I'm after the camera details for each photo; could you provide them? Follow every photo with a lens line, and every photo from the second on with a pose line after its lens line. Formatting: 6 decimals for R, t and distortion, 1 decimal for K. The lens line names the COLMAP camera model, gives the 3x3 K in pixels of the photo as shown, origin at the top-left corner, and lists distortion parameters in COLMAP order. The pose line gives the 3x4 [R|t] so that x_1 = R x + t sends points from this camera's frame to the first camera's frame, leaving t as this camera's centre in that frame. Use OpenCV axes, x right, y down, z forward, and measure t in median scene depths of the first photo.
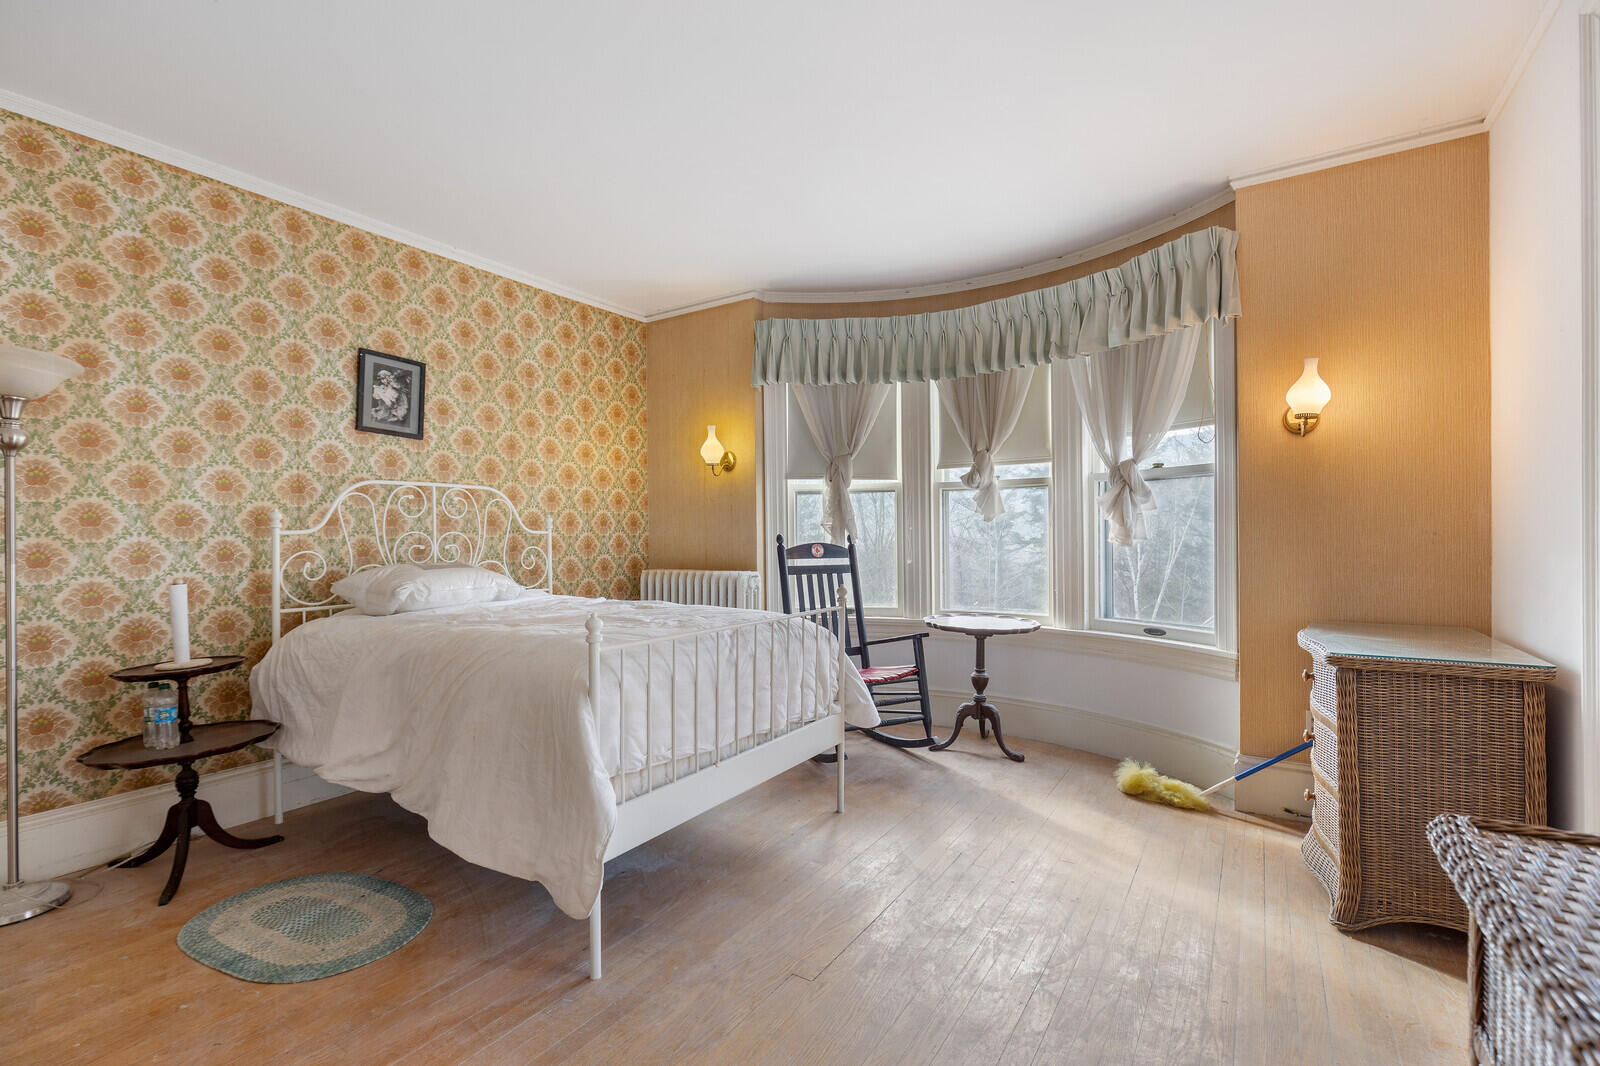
lens RADIAL K [[721.9, 0, 803.8], [0, 721.9, 539.4], [0, 0, 1]] dist [0.001938, 0.000488]
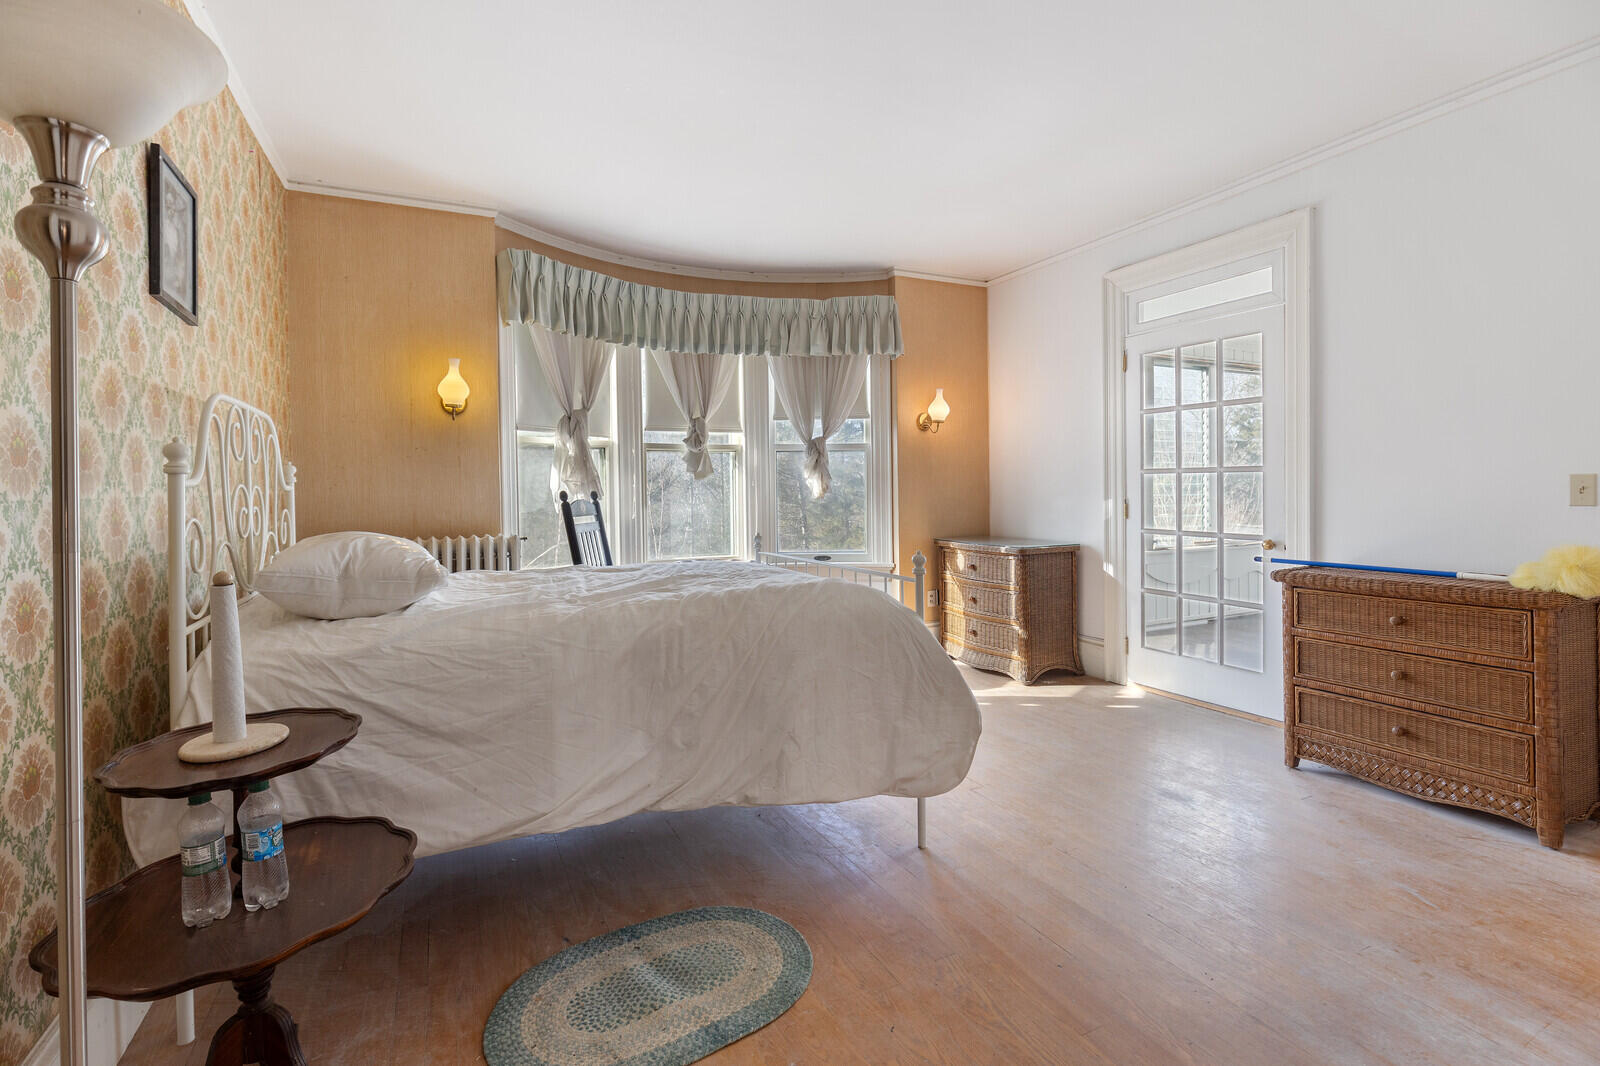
lens RADIAL K [[730.3, 0, 794.2], [0, 730.3, 522.4], [0, 0, 1]] dist [0.000342, -0.000964]
pose [[0.519945, -0.041529, 0.853189, -0.799258], [0.011726, 0.999070, 0.041484, -0.003476], [-0.854119, -0.011565, 0.519949, 0.297419]]
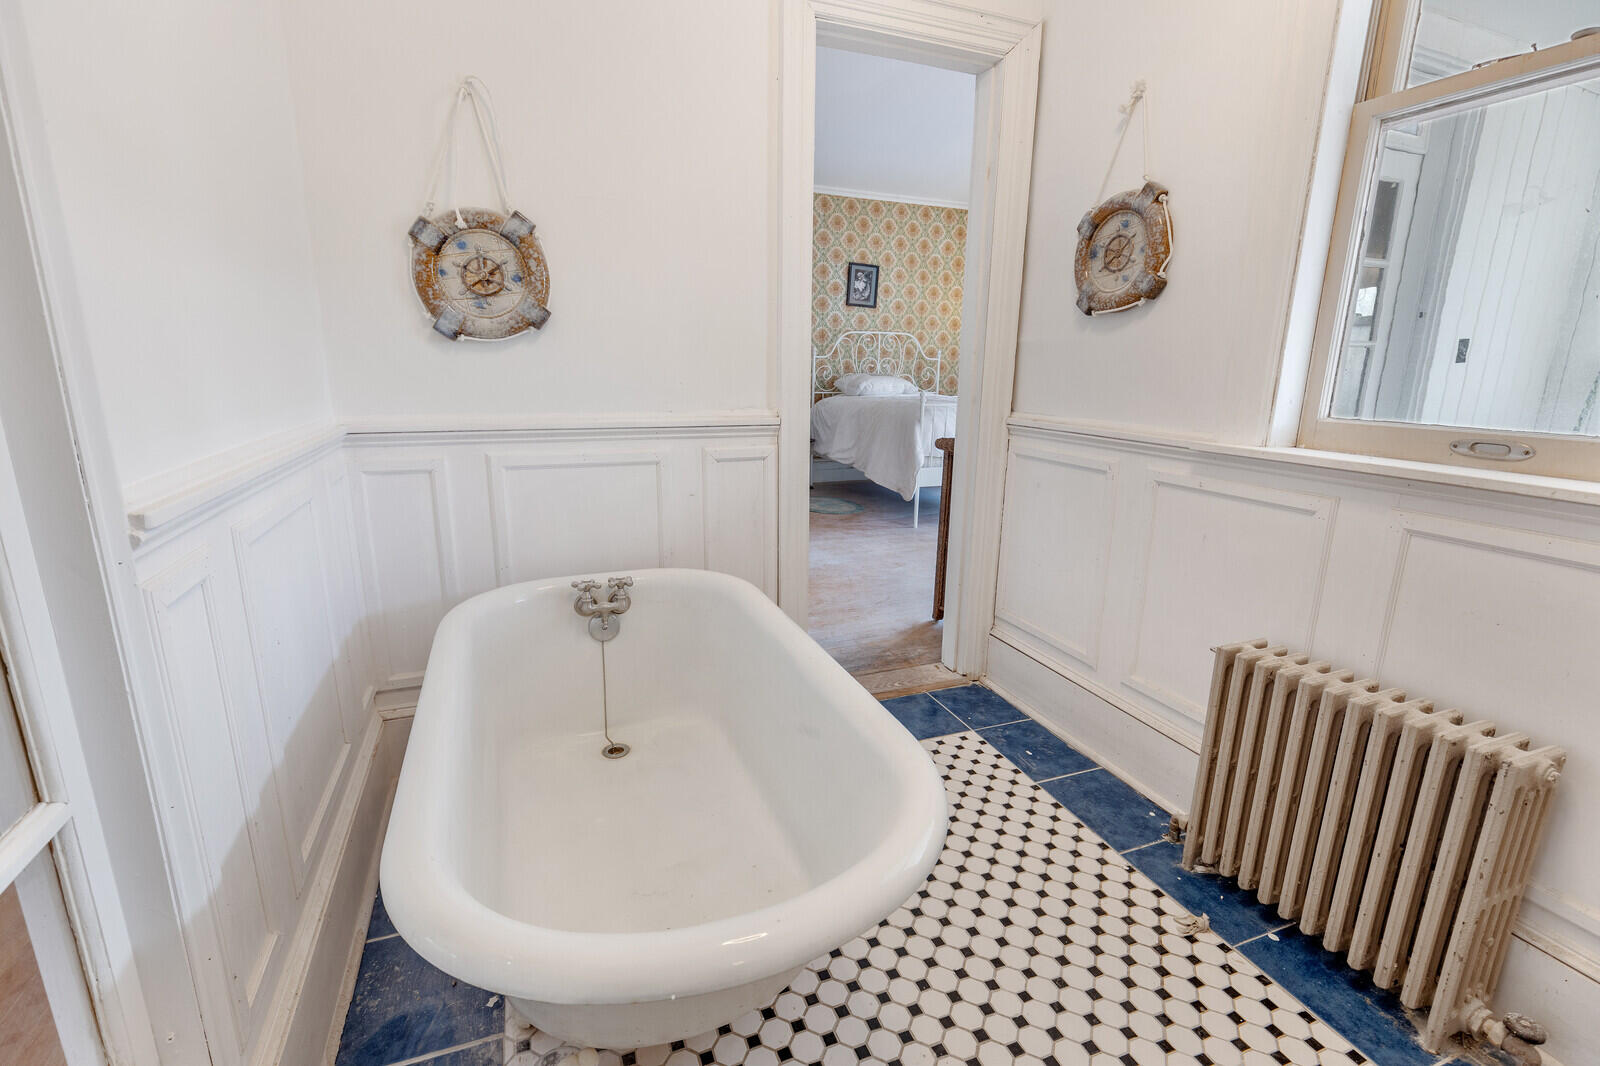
lens RADIAL K [[730.3, 0, 794.2], [0, 730.3, 522.4], [0, 0, 1]] dist [0.000342, -0.000964]
pose [[0.816762, 0.142838, -0.559014, 0.464913], [-0.025439, 0.976845, 0.212433, 0.010641], [0.576413, -0.159286, 0.801483, -0.776501]]
